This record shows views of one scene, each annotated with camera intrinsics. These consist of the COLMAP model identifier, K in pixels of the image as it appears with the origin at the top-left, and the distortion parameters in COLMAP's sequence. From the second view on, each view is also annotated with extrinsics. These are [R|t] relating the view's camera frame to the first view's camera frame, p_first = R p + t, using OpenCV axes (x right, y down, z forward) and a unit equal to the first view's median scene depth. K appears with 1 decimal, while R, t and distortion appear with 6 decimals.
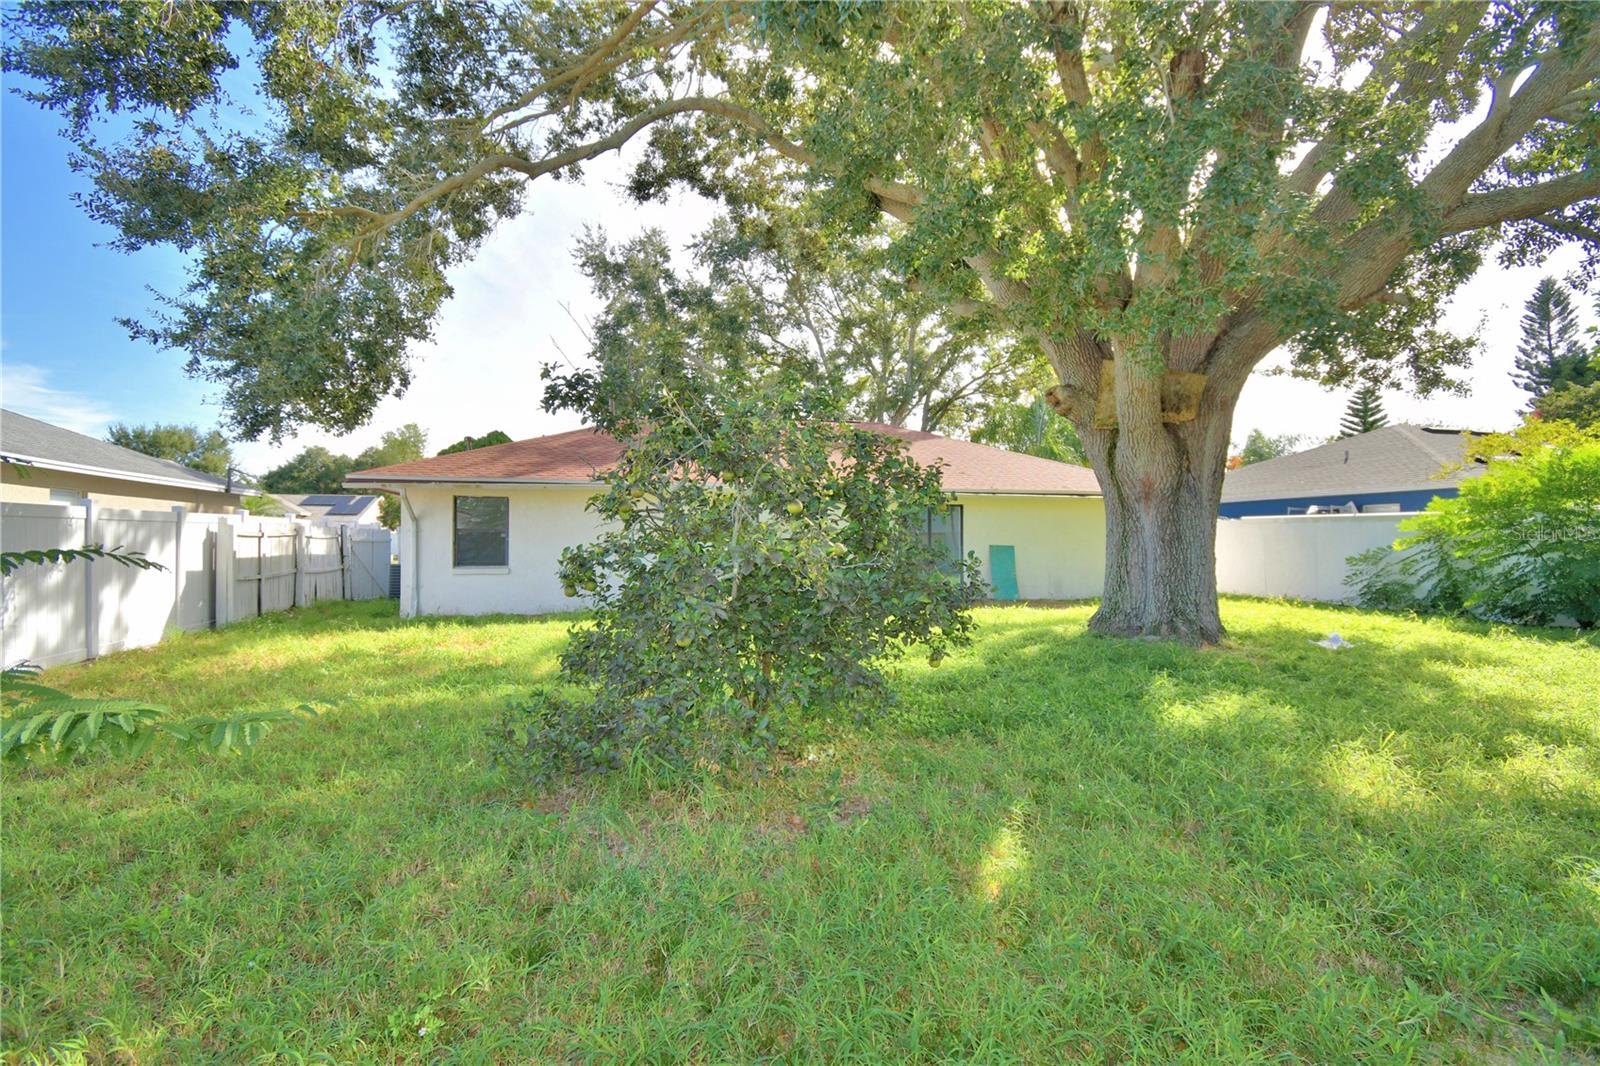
lens RADIAL K [[728.1, 0, 795.7], [0, 728.1, 532.5], [0, 0, 1]] dist [0.022617, -0.030189]
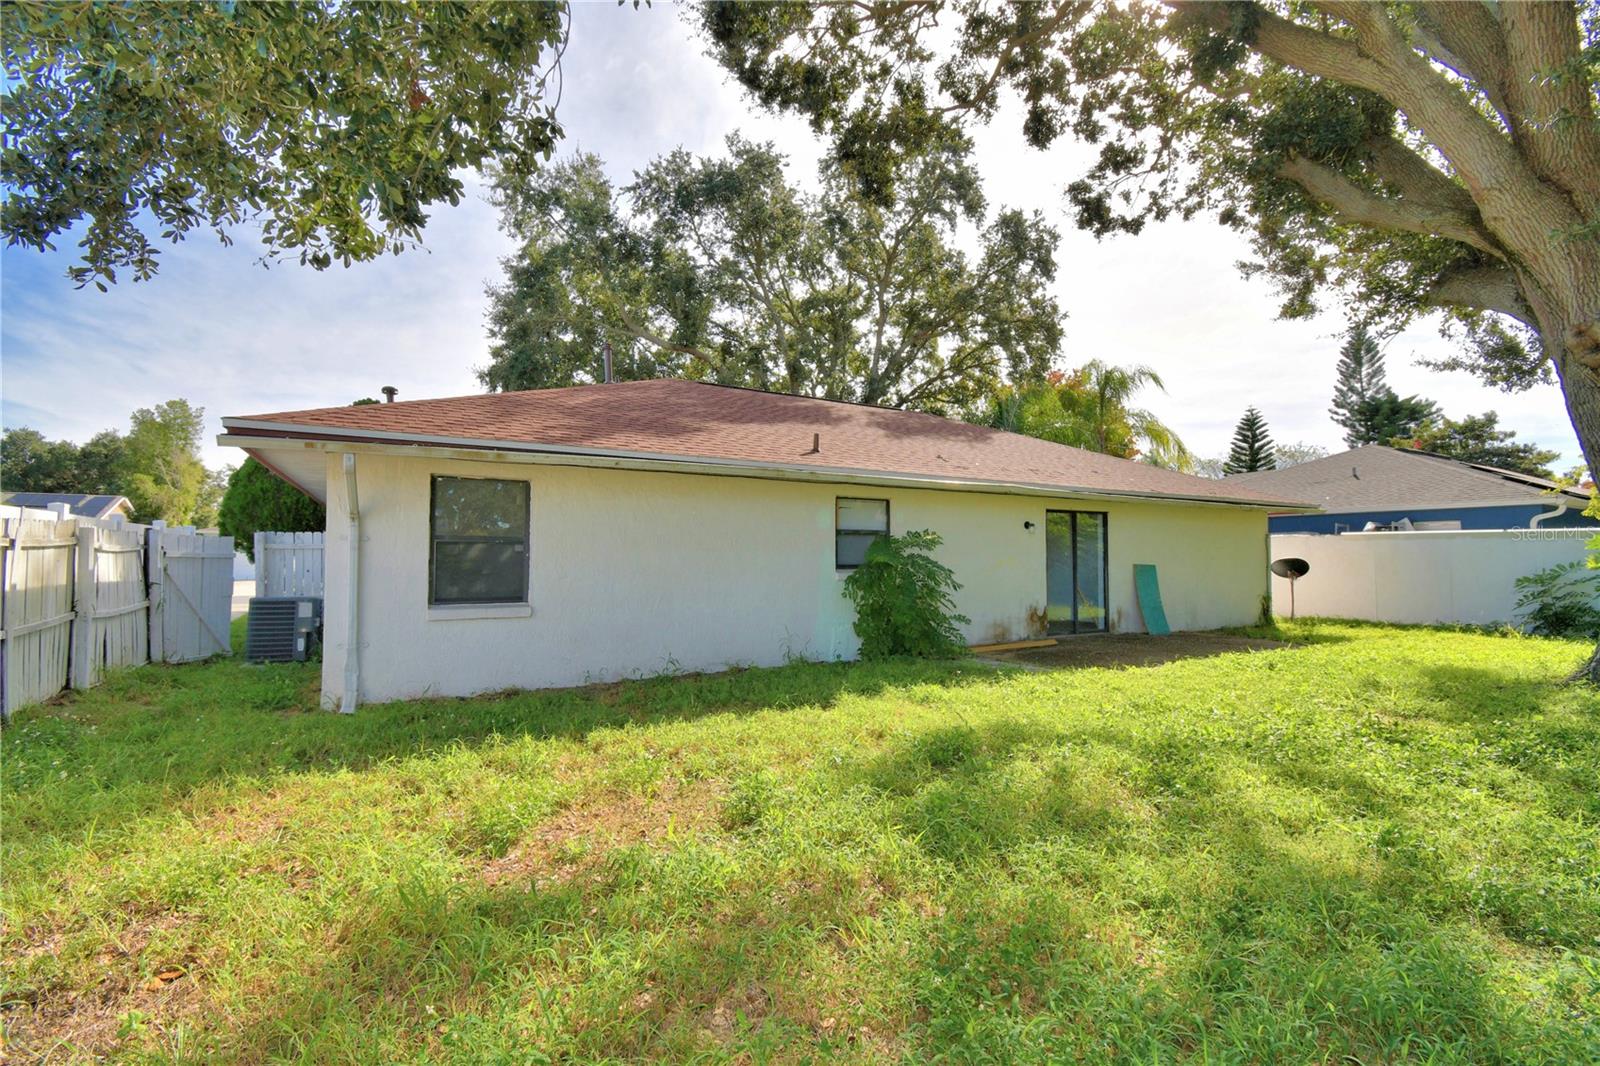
lens RADIAL K [[722.0, 0, 800.0], [0, 722.0, 533.0], [0, 0, 1]] dist [0.025371, -0.029744]
pose [[0.965964, 0.011159, 0.258436, -0.170450], [-0.005342, 0.999717, -0.023199, 0.001924], [-0.258622, 0.021029, 0.965750, 0.203400]]
